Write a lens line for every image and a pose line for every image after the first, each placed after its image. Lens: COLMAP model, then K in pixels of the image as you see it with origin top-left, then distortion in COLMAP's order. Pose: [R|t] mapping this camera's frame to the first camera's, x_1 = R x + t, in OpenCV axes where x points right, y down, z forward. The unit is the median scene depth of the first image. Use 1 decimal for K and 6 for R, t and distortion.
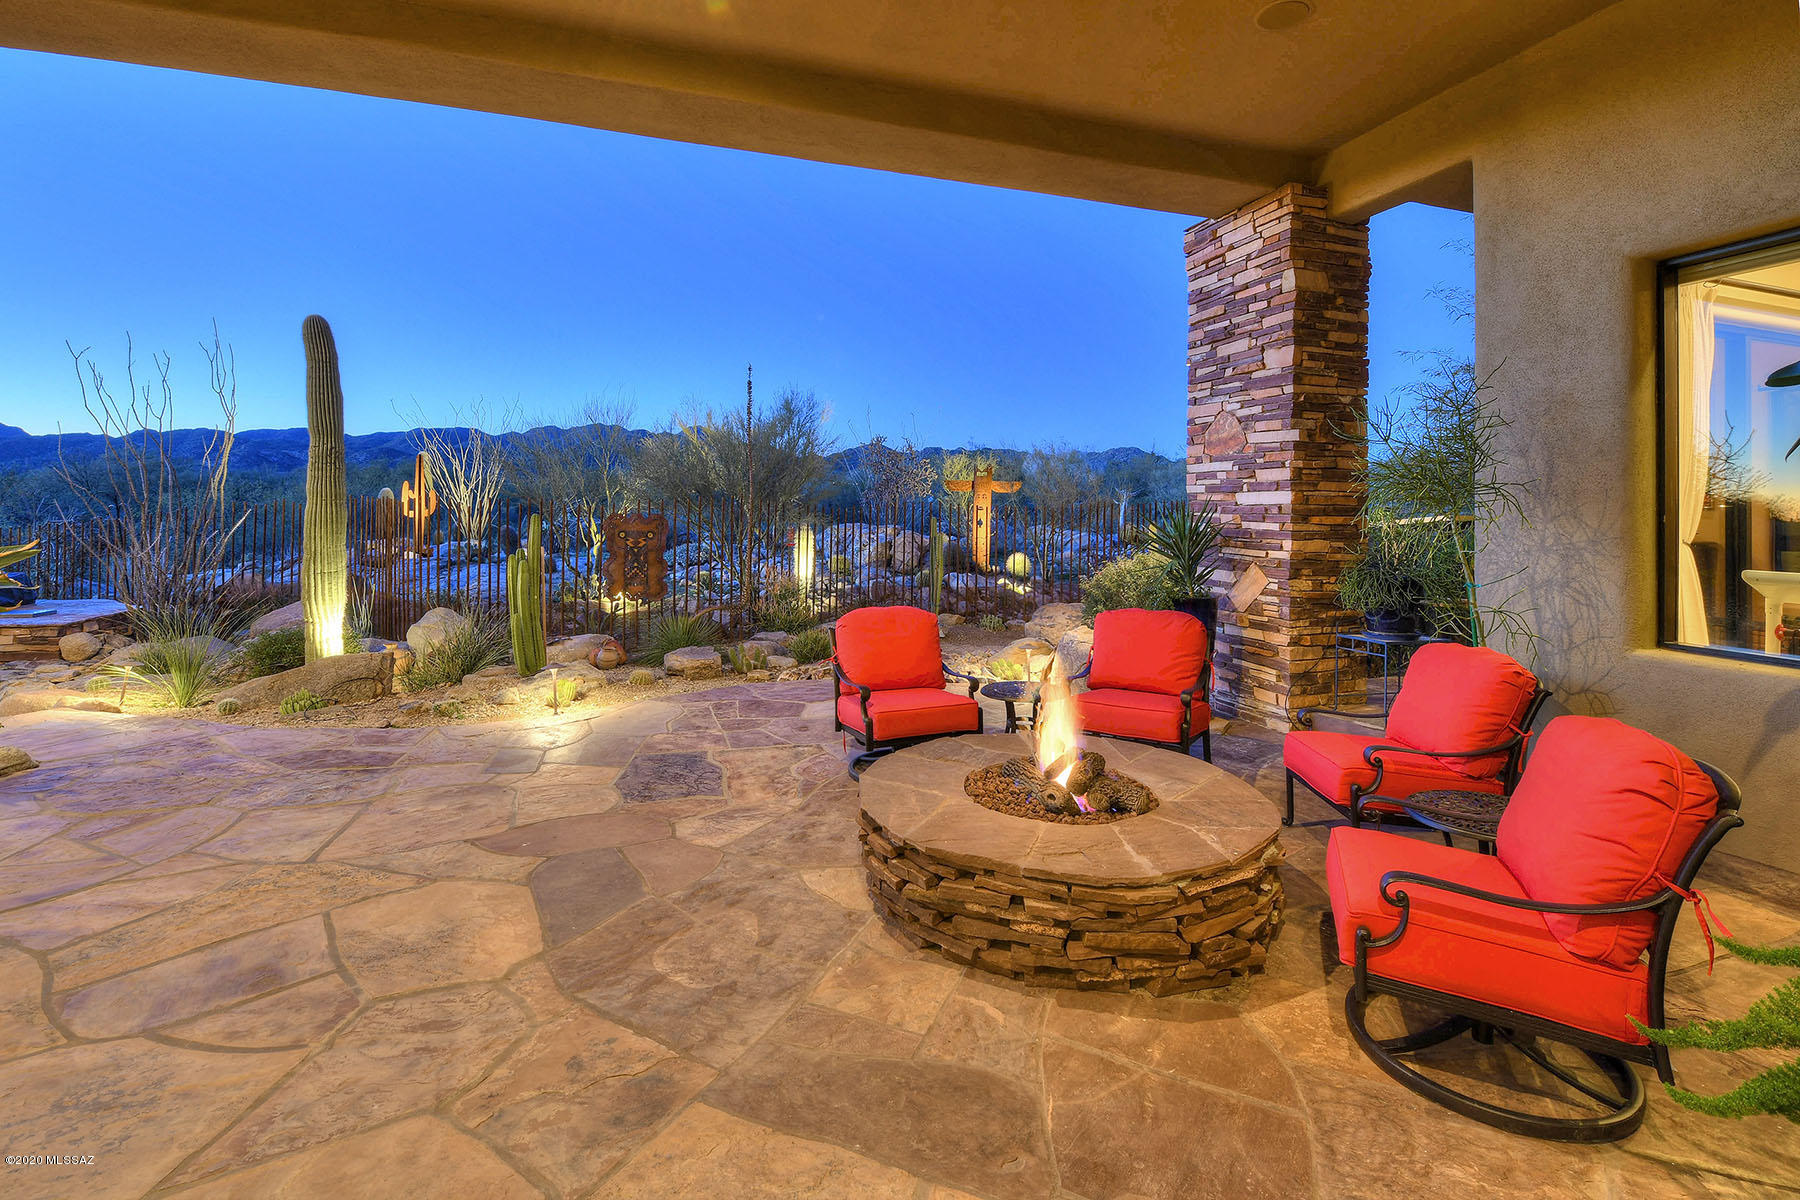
lens RADIAL K [[752.4, 0, 899.6], [0, 752.4, 519.6], [0, 0, 1]] dist [-0.015369, -0.000395]
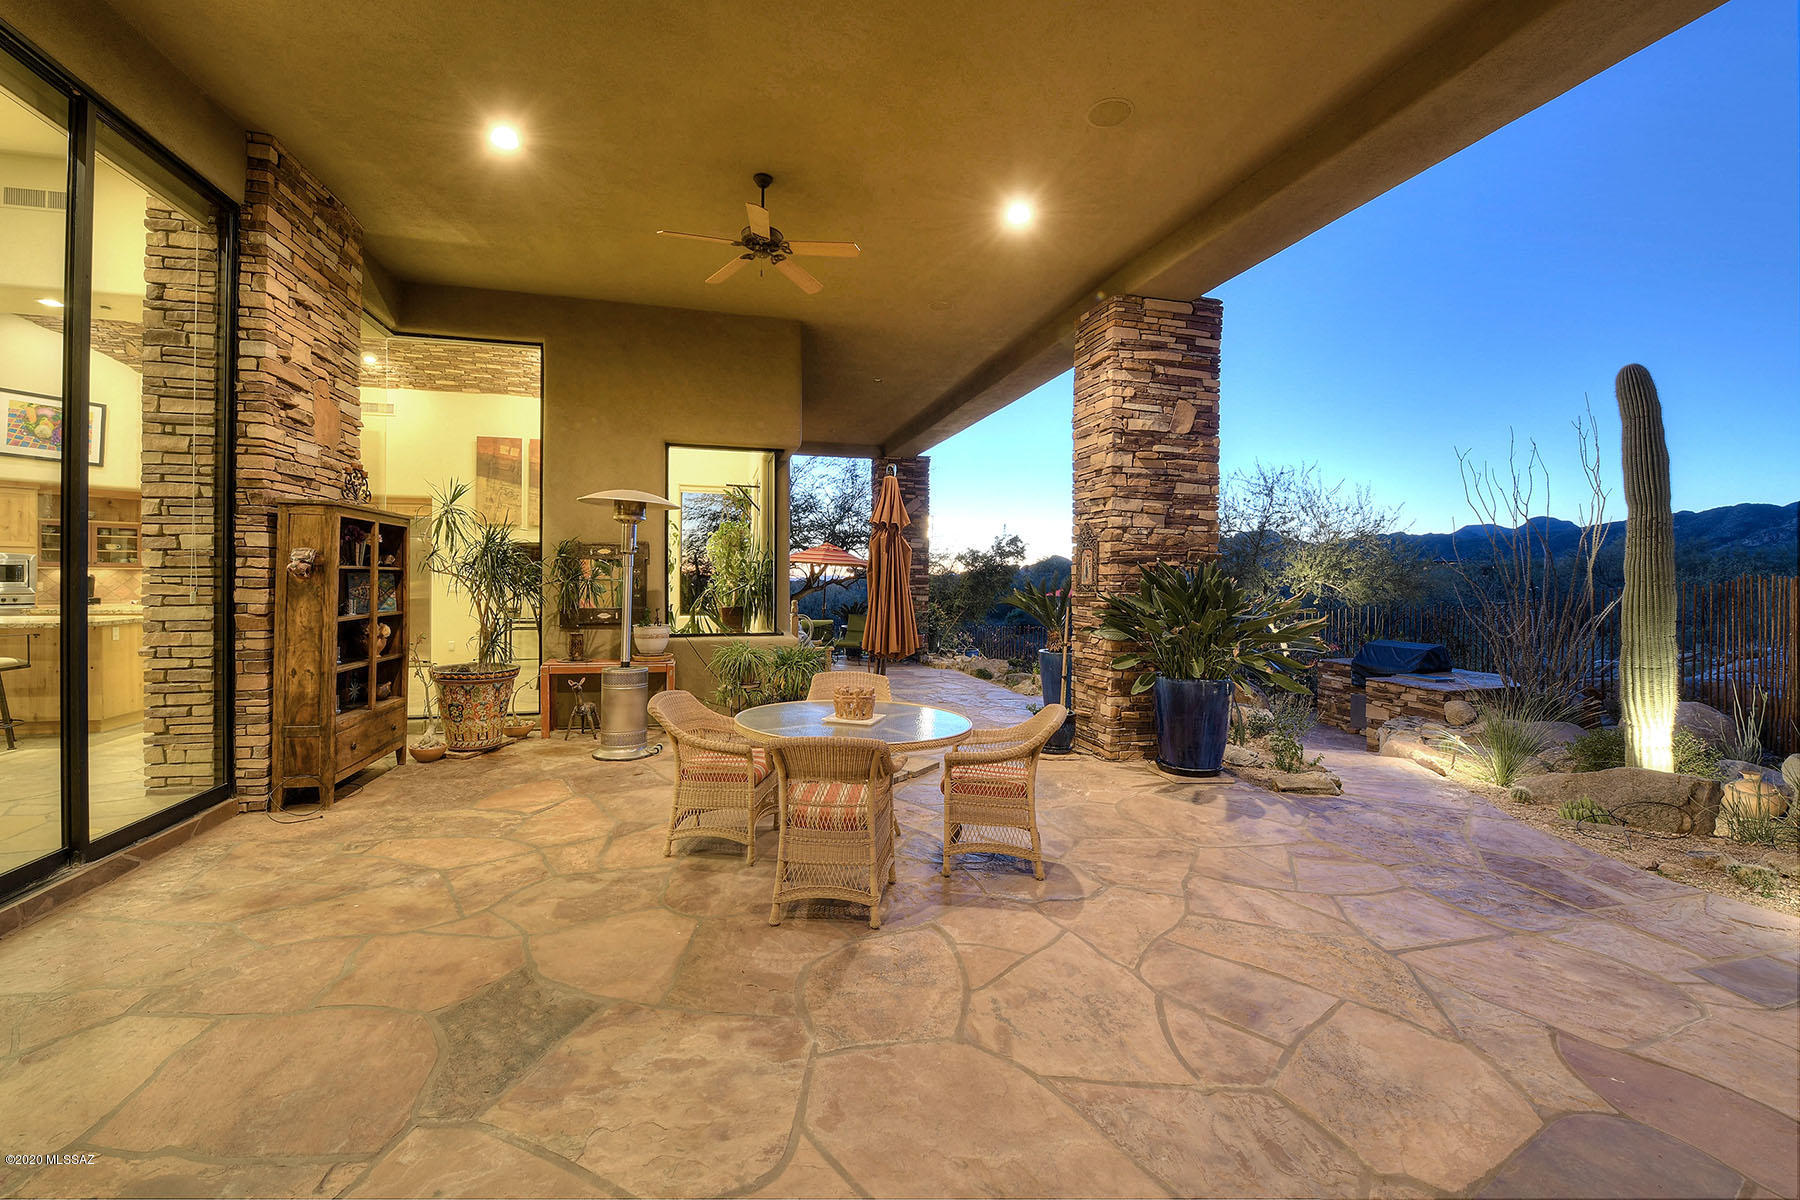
lens RADIAL K [[770.9, 0, 900.0], [0, 770.9, 600.0], [0, 0, 1]] dist [-0.021985, -0.000058]
pose [[-0.050807, 0.009455, -0.998664, 0.124505], [-0.014875, 0.999837, 0.010223, -0.001781], [0.998598, 0.015375, -0.050658, 0.216864]]
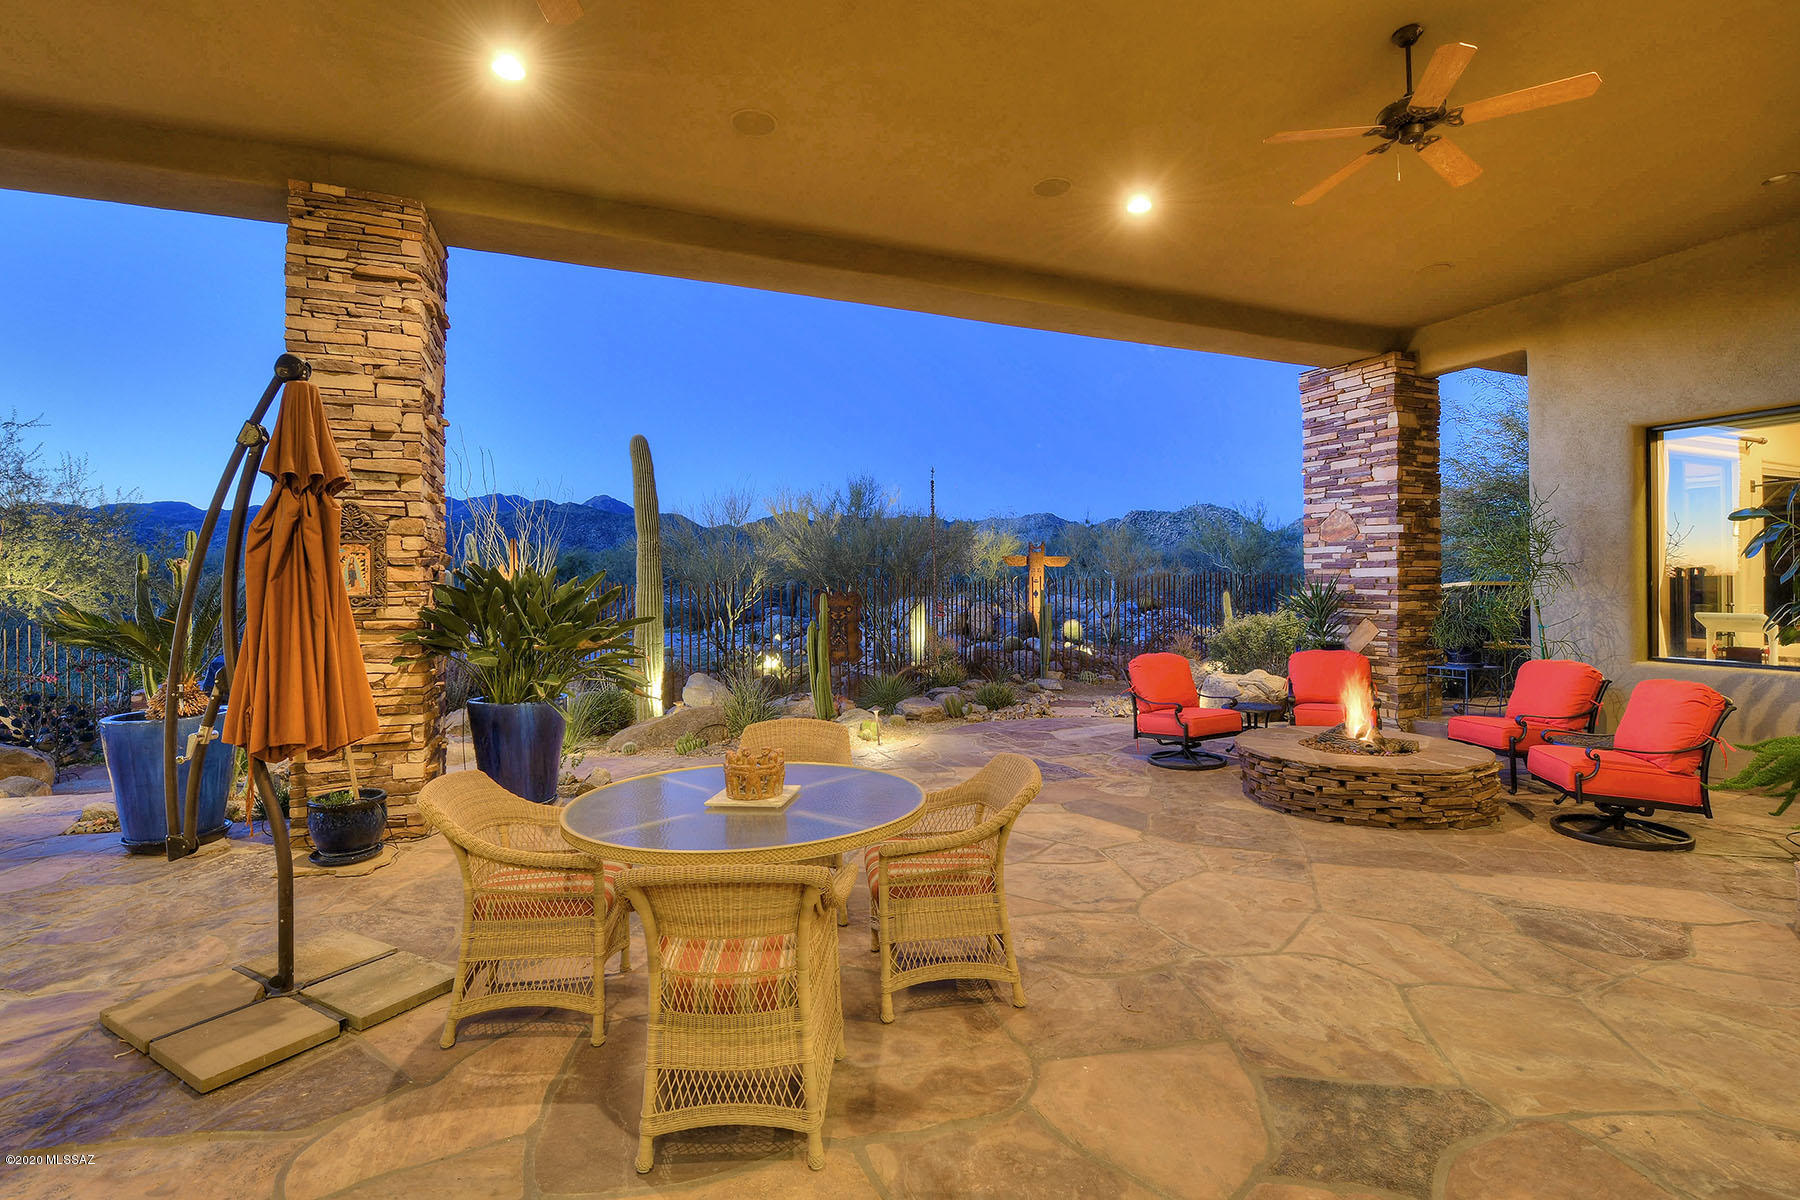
lens RADIAL K [[776.4, 0, 900.0], [0, 776.4, 600.0], [0, 0, 1]] dist [-0.021237, 0.000116]
pose [[0.995362, -0.020624, 0.093962, -0.557881], [0.019544, 0.999732, 0.012406, -0.012373], [-0.094193, -0.010512, 0.995498, -0.373527]]
